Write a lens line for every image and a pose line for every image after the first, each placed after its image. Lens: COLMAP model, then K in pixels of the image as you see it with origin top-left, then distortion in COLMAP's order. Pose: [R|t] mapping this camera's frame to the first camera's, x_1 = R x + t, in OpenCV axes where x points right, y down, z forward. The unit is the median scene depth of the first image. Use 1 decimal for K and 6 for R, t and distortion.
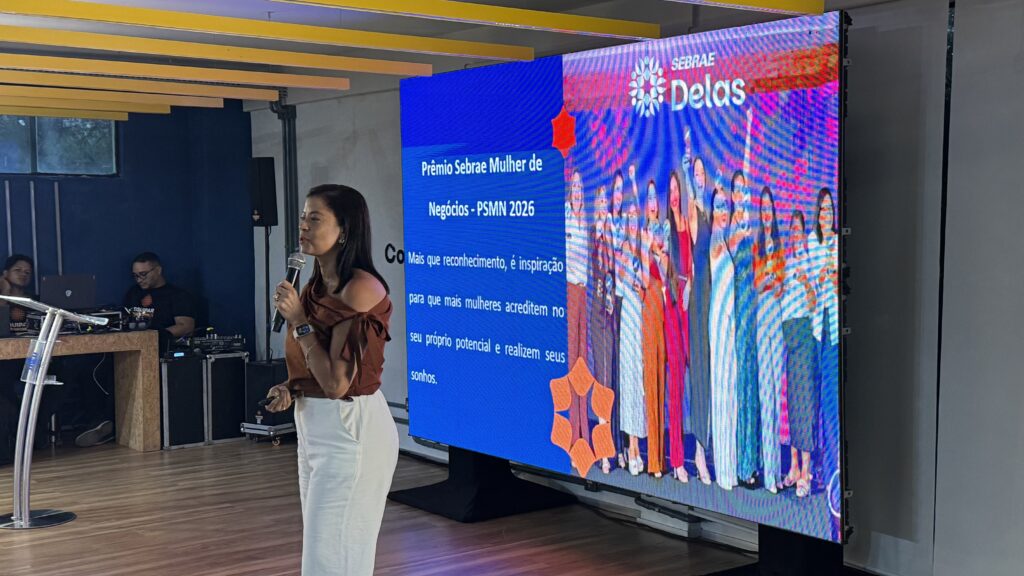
lens RADIAL K [[1304.0, 0, 497.9], [0, 1304.0, 293.8], [0, 0, 1]] dist [0.149678, 0.000000]
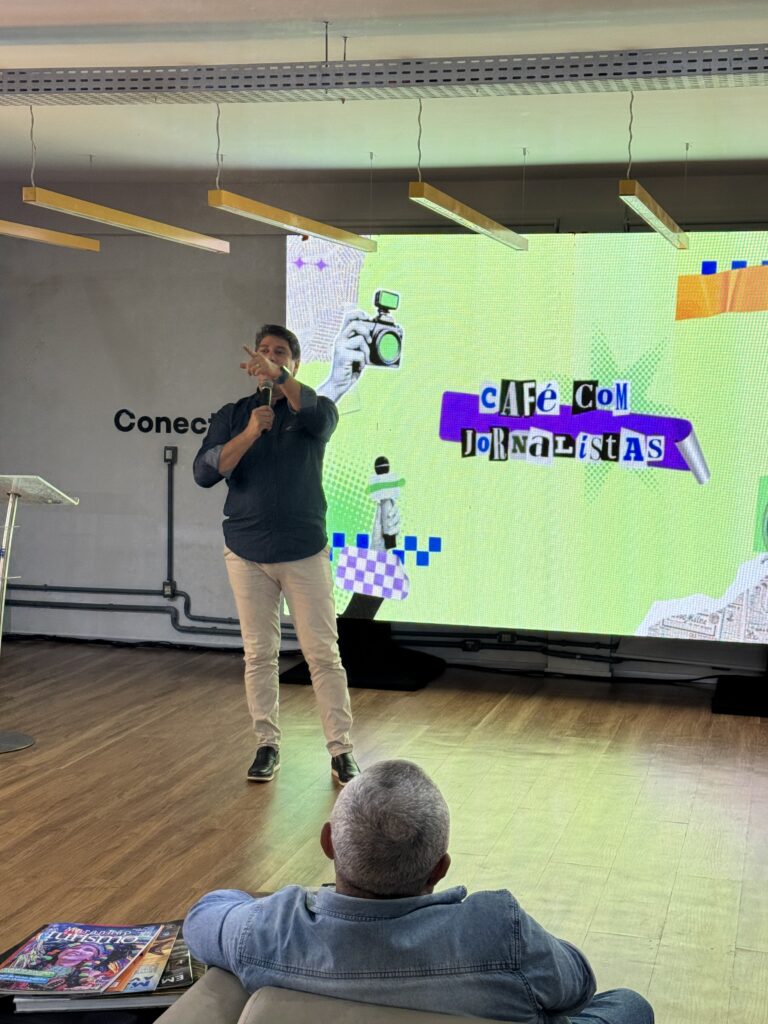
lens RADIAL K [[1561.1, 0, 378.8], [0, 1561.1, 509.0], [0, 0, 1]] dist [0.096802, 0.000000]
pose [[0.776240, -0.033565, 0.629544, -0.753103], [0.017553, 0.999345, 0.031639, -0.002217], [-0.630193, -0.013509, 0.776321, 0.086826]]
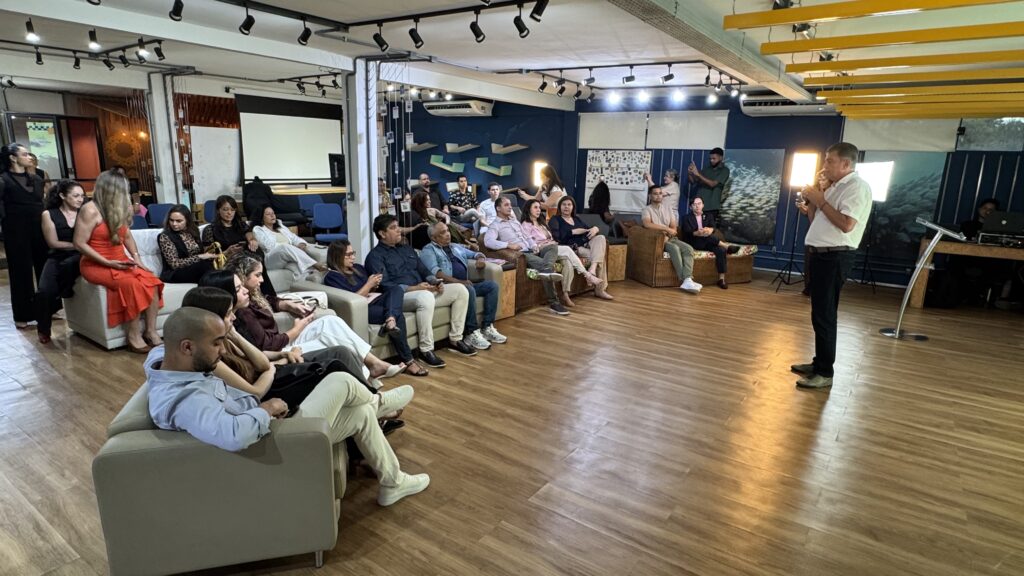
lens RADIAL K [[568.8, 0, 506.4], [0, 568.8, 289.3], [0, 0, 1]] dist [-0.009187, 0.002741]
pose [[0.310669, 0.228551, -0.922632, 0.212036], [-0.084812, 0.973455, 0.212583, -0.021018], [0.946727, 0.012207, 0.321806, 0.182461]]
